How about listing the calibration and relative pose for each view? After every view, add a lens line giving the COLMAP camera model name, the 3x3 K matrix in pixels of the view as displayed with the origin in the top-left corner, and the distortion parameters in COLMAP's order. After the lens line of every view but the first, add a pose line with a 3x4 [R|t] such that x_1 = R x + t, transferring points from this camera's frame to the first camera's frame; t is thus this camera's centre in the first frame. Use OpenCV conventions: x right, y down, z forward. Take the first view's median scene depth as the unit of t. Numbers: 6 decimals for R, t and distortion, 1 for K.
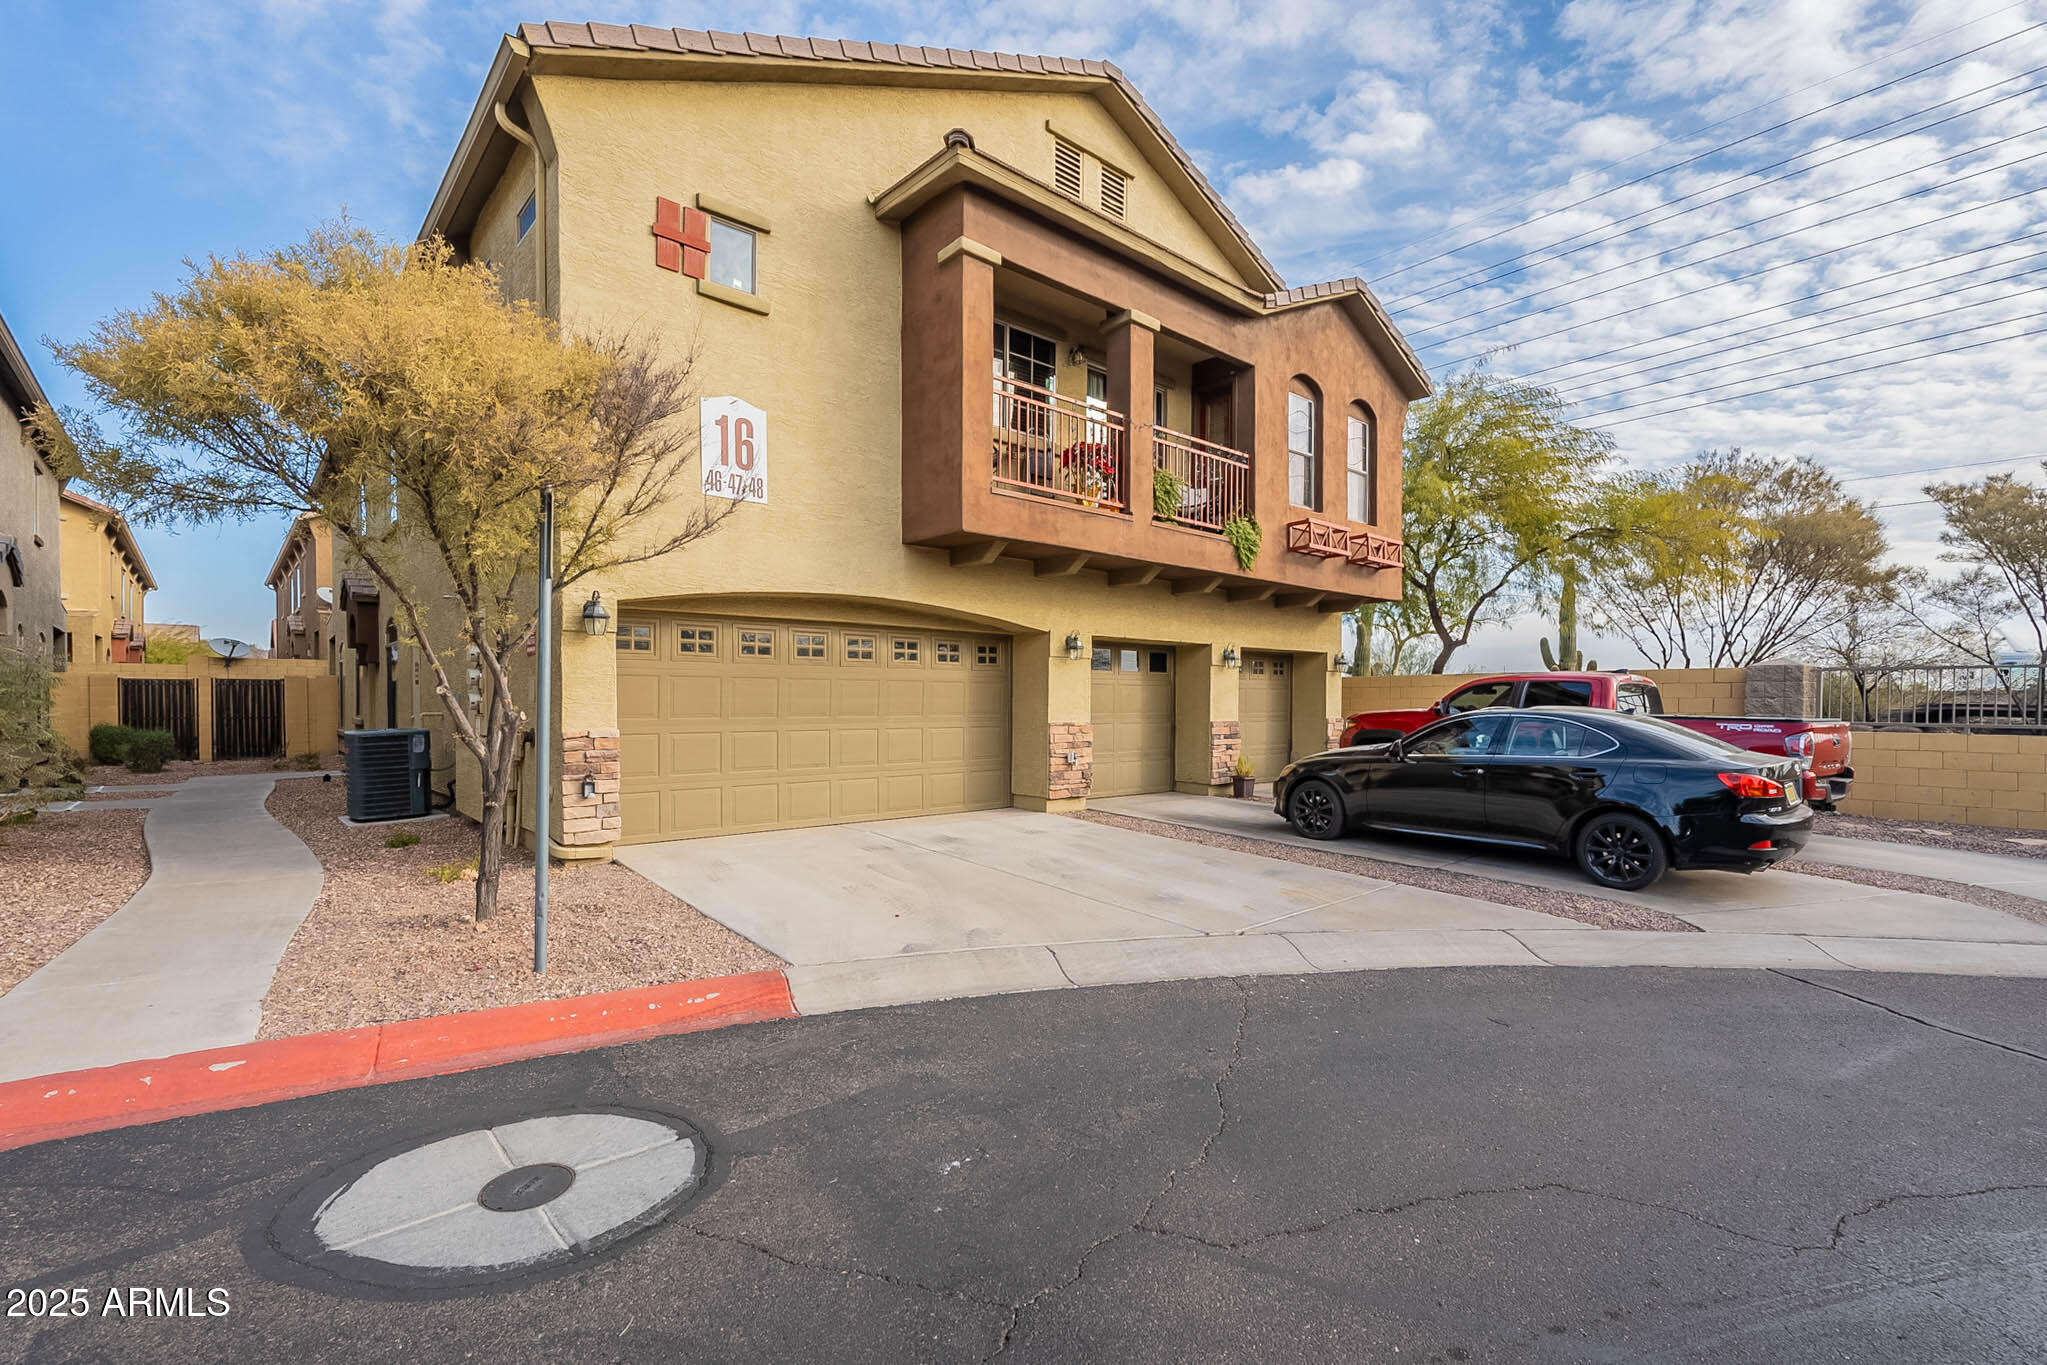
lens RADIAL K [[904.3, 0, 1025.1], [0, 904.3, 687.9], [0, 0, 1]] dist [-0.002249, -0.000129]
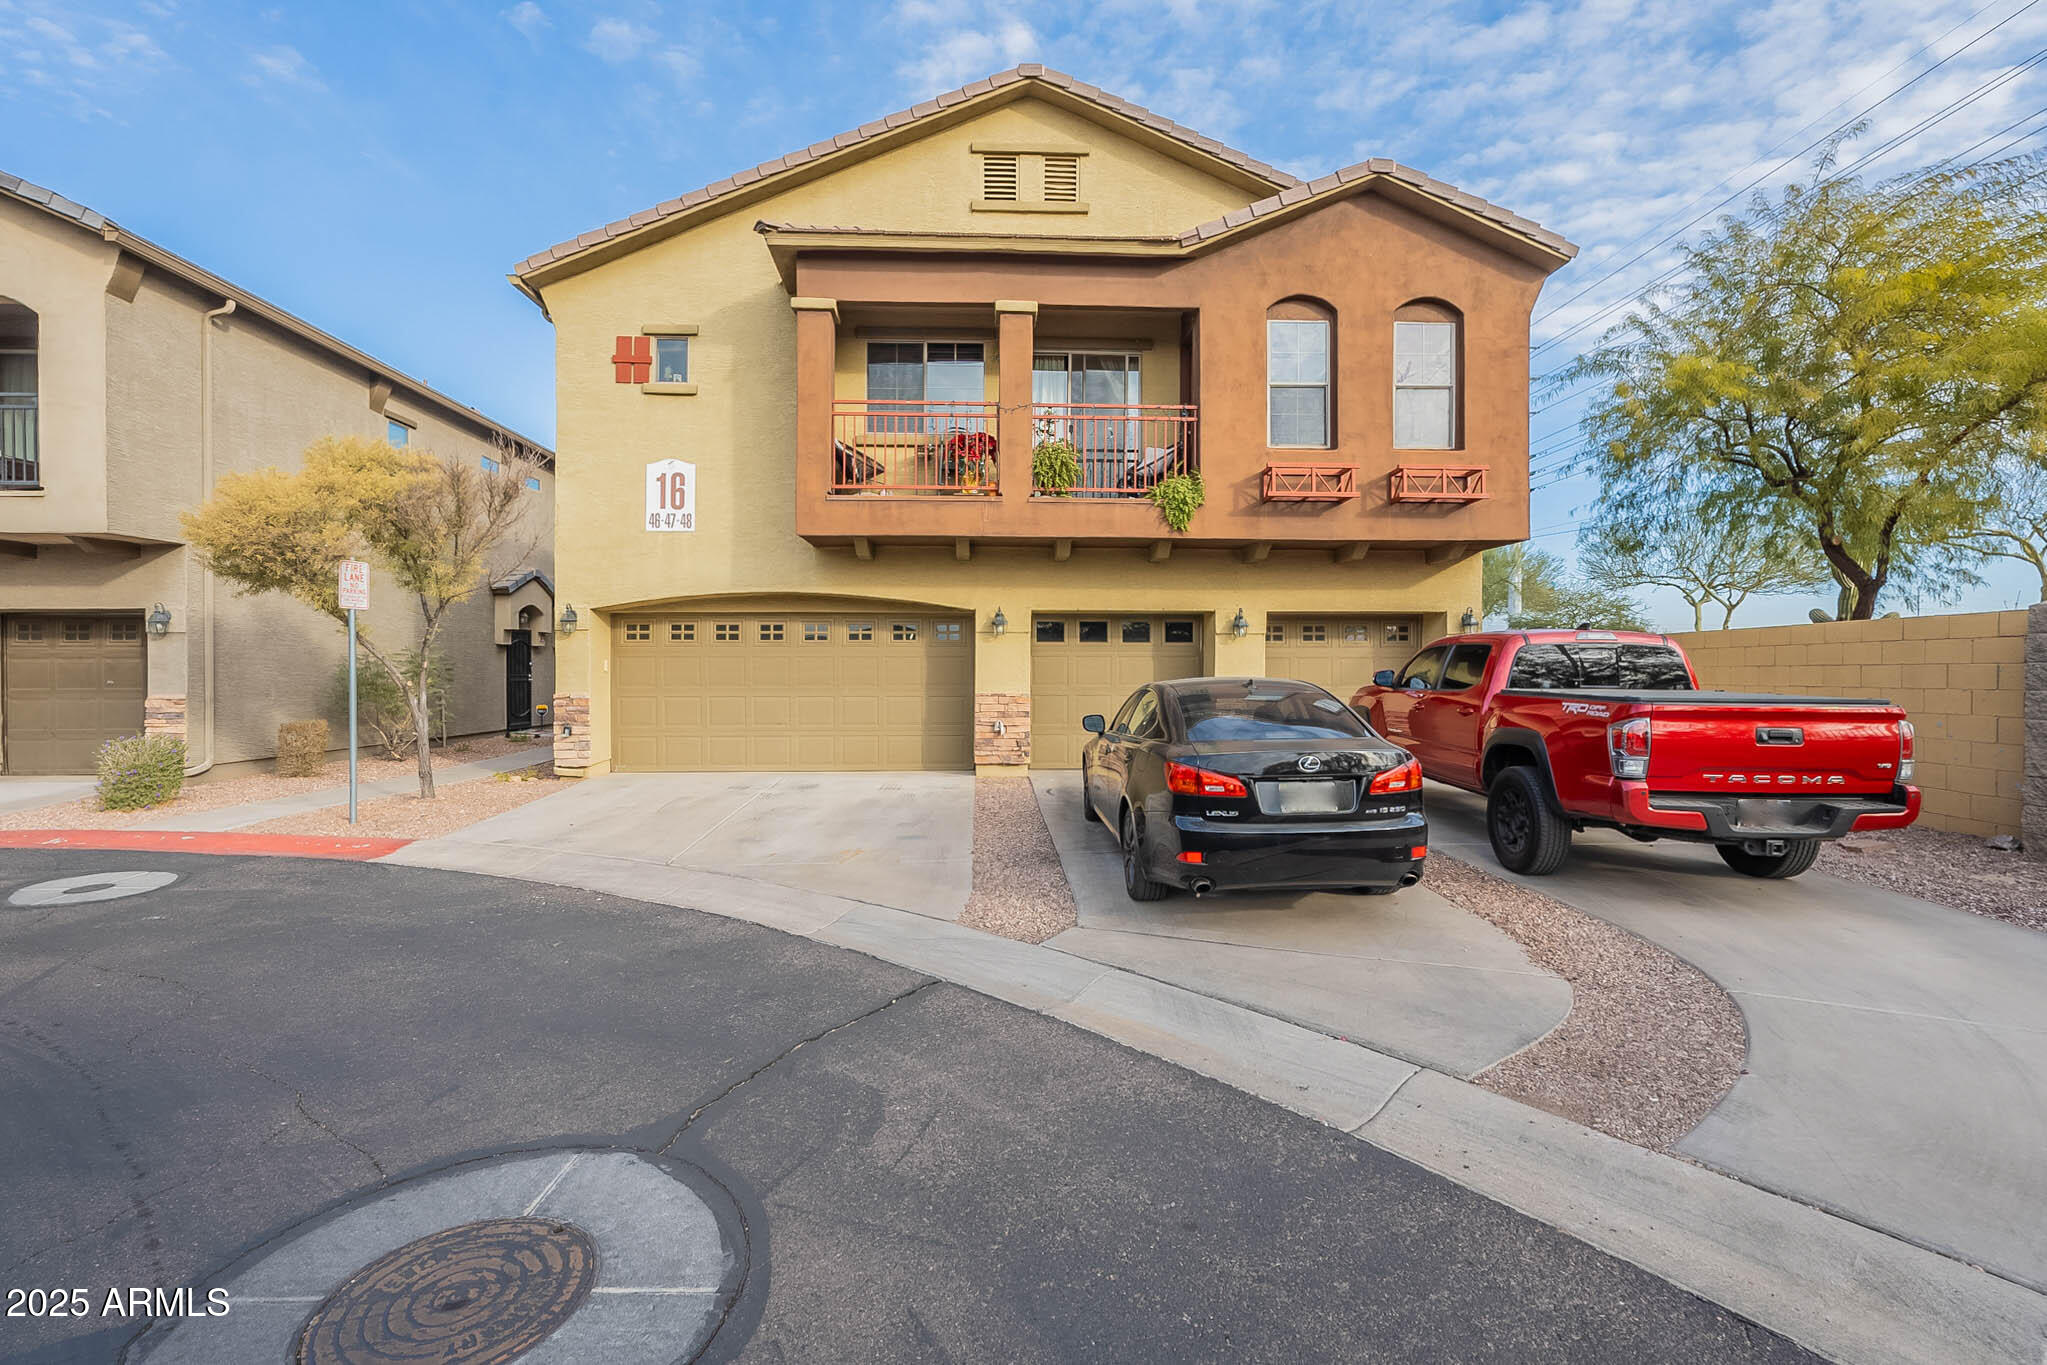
lens RADIAL K [[902.8, 0, 1024.1], [0, 902.8, 684.8], [0, 0, 1]] dist [-0.002854, -0.000027]
pose [[0.776571, -0.005011, -0.630010, 0.755836], [0.008357, 0.999962, 0.002348, 0.025893], [0.629974, -0.007088, 0.776584, 0.185724]]
